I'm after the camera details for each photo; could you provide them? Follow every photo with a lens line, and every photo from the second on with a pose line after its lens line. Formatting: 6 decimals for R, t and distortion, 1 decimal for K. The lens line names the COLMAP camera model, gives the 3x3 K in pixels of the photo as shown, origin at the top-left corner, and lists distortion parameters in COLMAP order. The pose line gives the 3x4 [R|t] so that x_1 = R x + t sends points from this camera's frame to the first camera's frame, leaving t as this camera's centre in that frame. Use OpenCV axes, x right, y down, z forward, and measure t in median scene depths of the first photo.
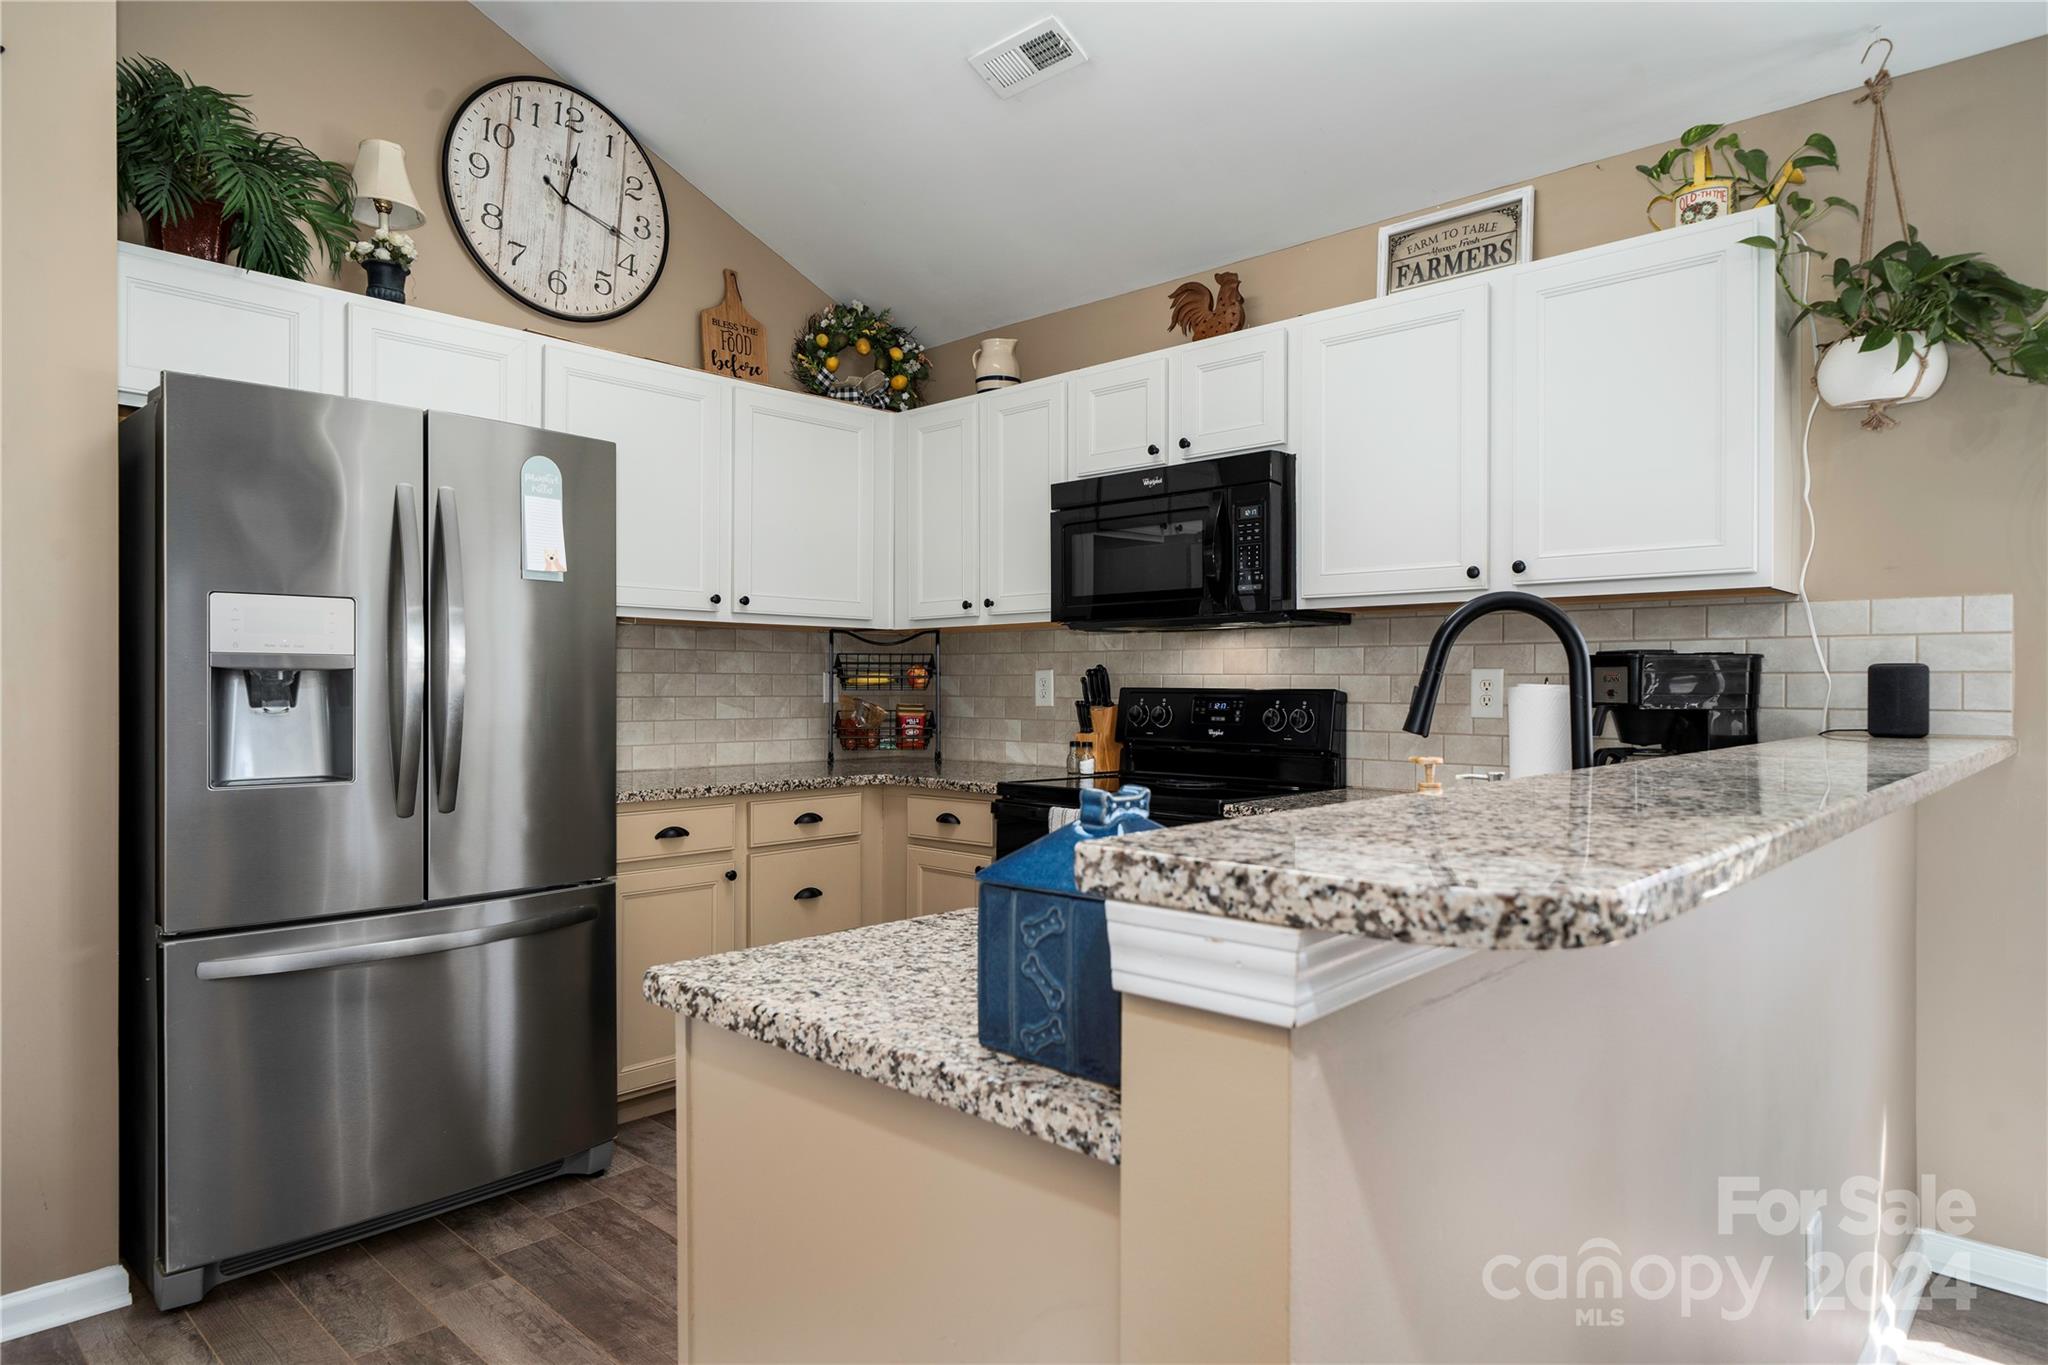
lens RADIAL K [[1196.3, 0, 1014.1], [0, 1196.3, 685.2], [0, 0, 1]] dist [0.000892, 0.000179]
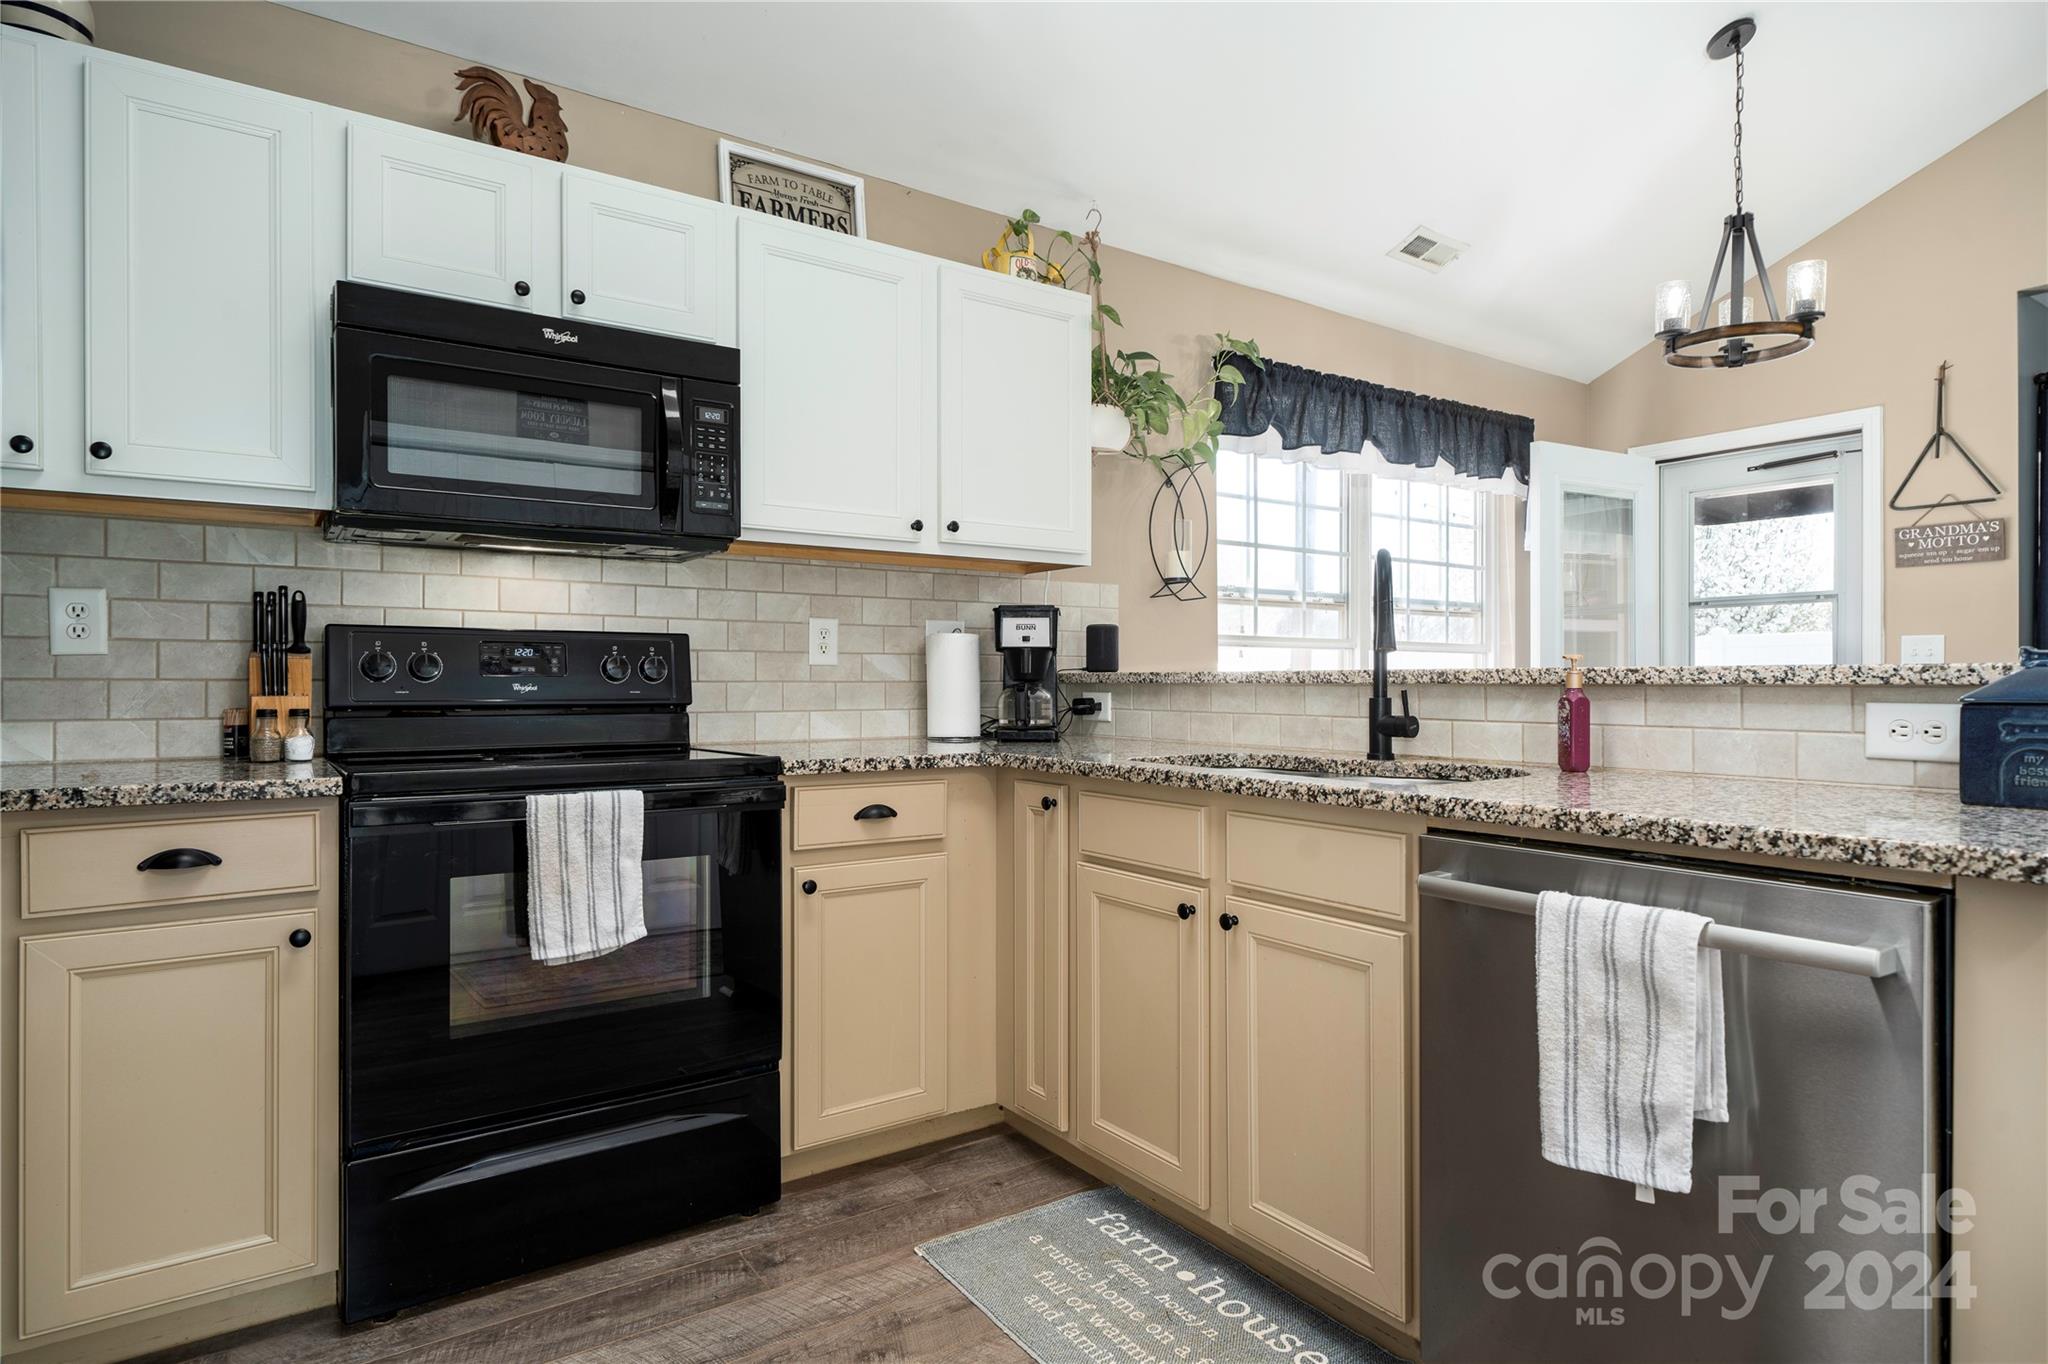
lens RADIAL K [[1104.3, 0, 1021.9], [0, 1104.3, 676.7], [0, 0, 1]] dist [0.005945, -0.001390]
pose [[0.206882, 0.001301, 0.978365, -0.503711], [0.000747, 0.999999, -0.001487, 0.038381], [-0.978366, 0.001039, 0.206881, 0.617925]]
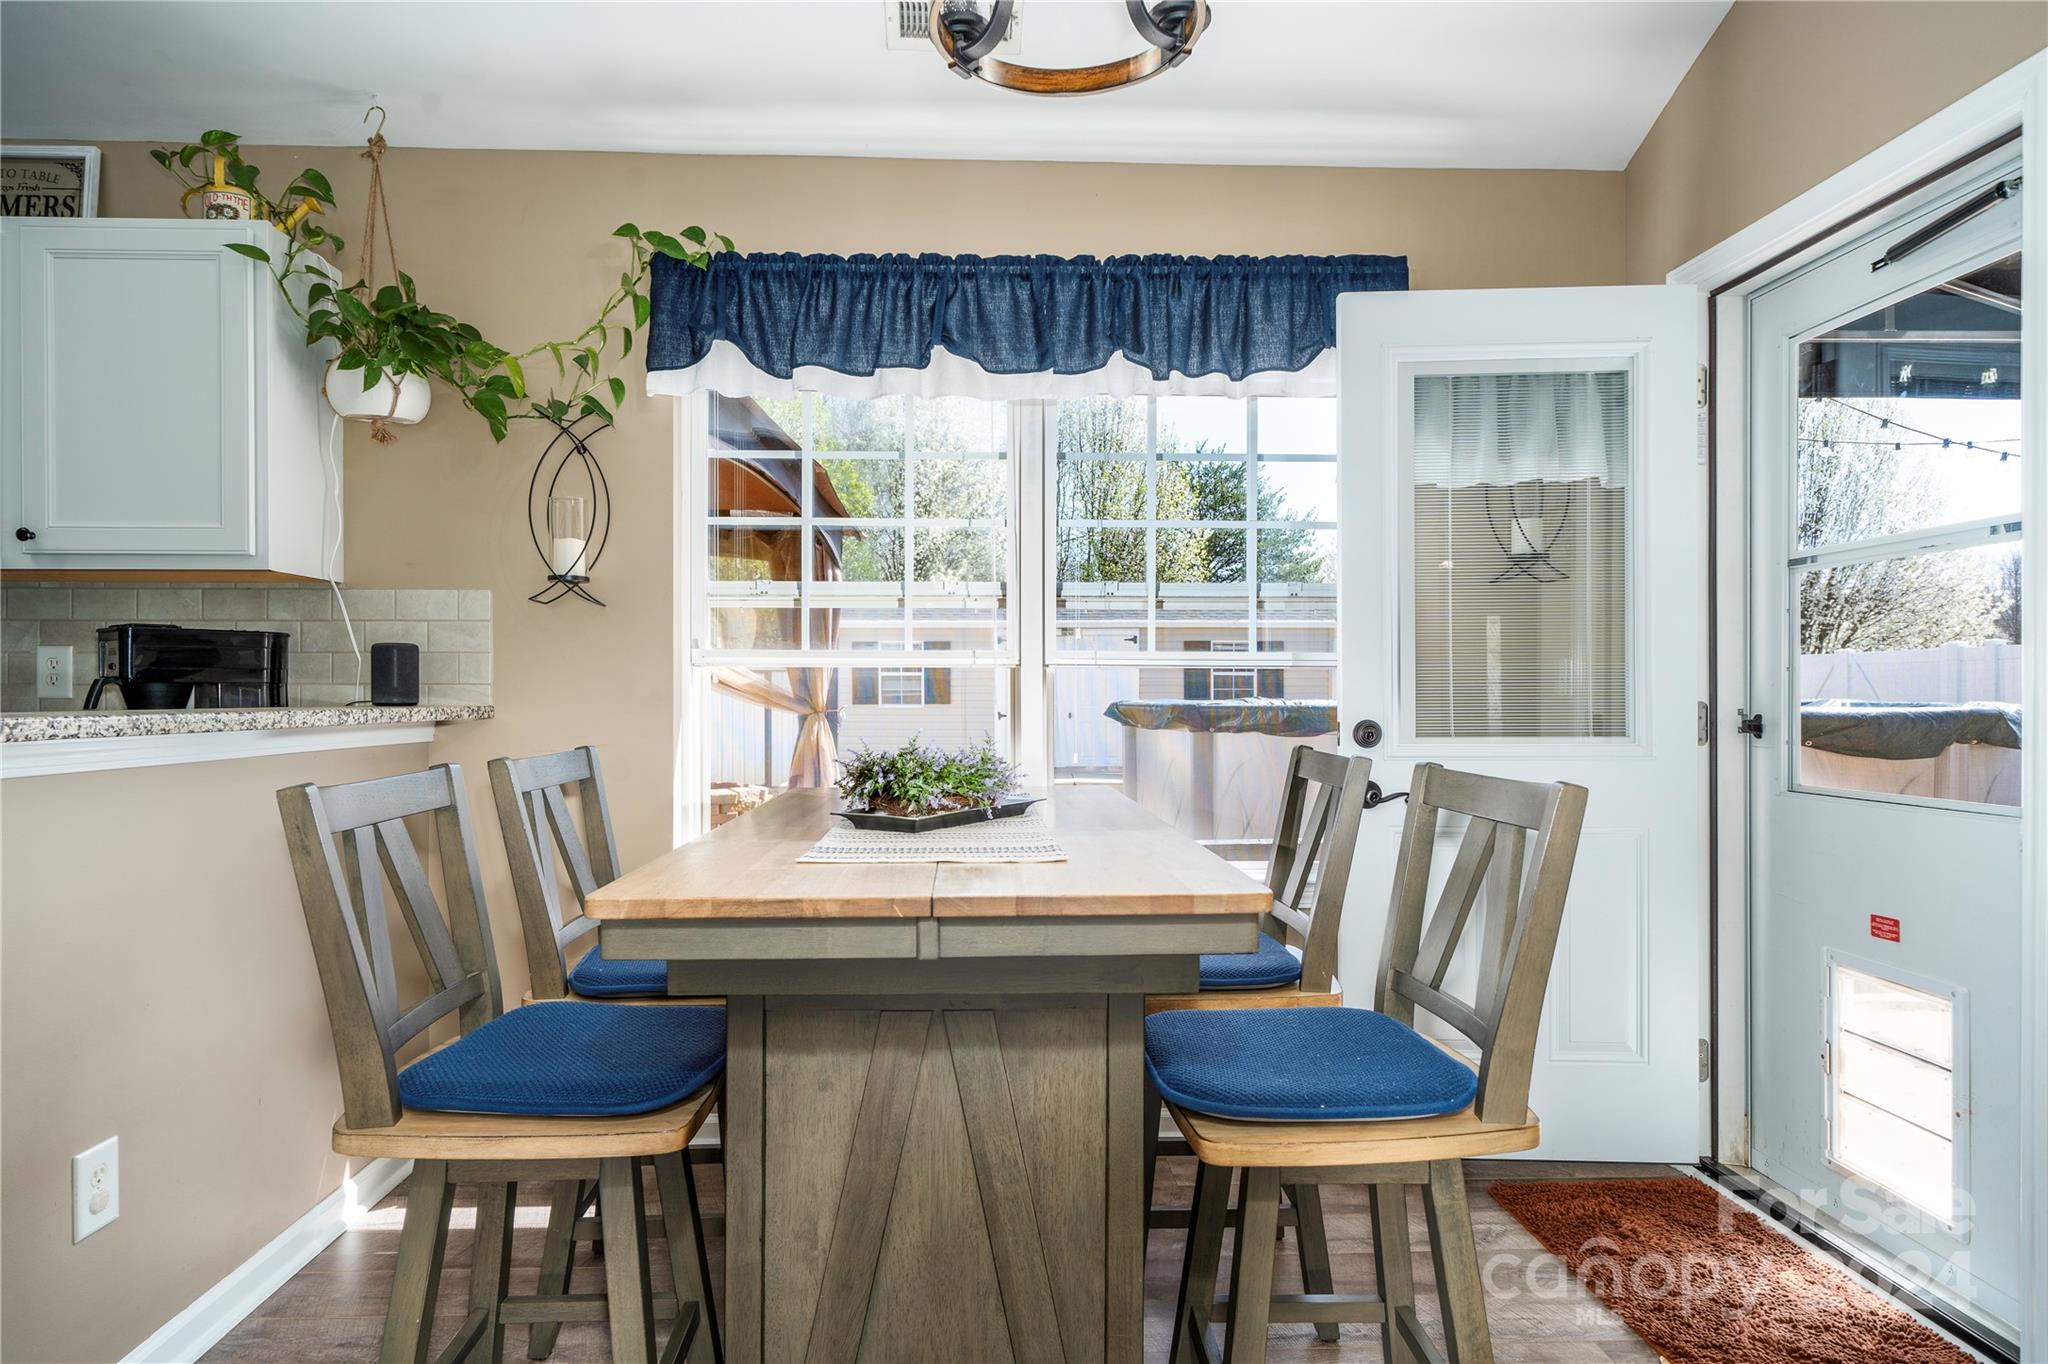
lens RADIAL K [[1104.3, 0, 1010.3], [0, 1104.3, 695.3], [0, 0, 1]] dist [0.005945, -0.001390]
pose [[0.699834, -0.005832, 0.714282, 0.292469], [0.002451, 0.999980, 0.005764, 0.021677], [-0.714301, -0.002284, 0.699835, -0.149964]]
